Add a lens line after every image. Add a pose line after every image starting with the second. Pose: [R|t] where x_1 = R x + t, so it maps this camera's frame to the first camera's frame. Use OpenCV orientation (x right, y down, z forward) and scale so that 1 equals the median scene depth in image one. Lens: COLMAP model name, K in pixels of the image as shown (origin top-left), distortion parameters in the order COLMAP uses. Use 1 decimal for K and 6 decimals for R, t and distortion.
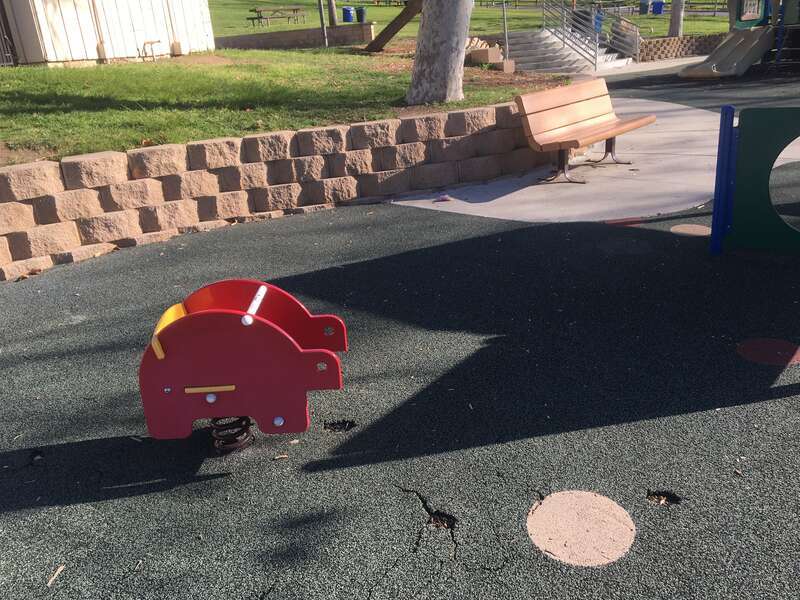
lens RADIAL K [[675.6, 0, 400.0], [0, 675.6, 300.0], [0, 0, 1]] dist [0.081467, -0.113927]
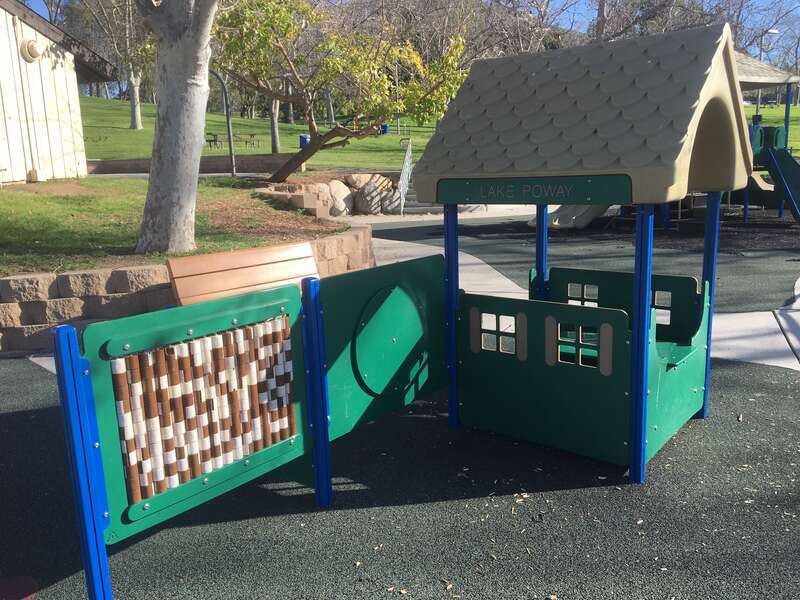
lens RADIAL K [[675.6, 0, 400.0], [0, 675.6, 300.0], [0, 0, 1]] dist [0.081467, -0.113927]
pose [[0.998672, 0.050688, -0.009259, 0.507158], [-0.051515, 0.985944, -0.158934, -0.094828], [0.001073, 0.159200, 0.987246, 0.017600]]
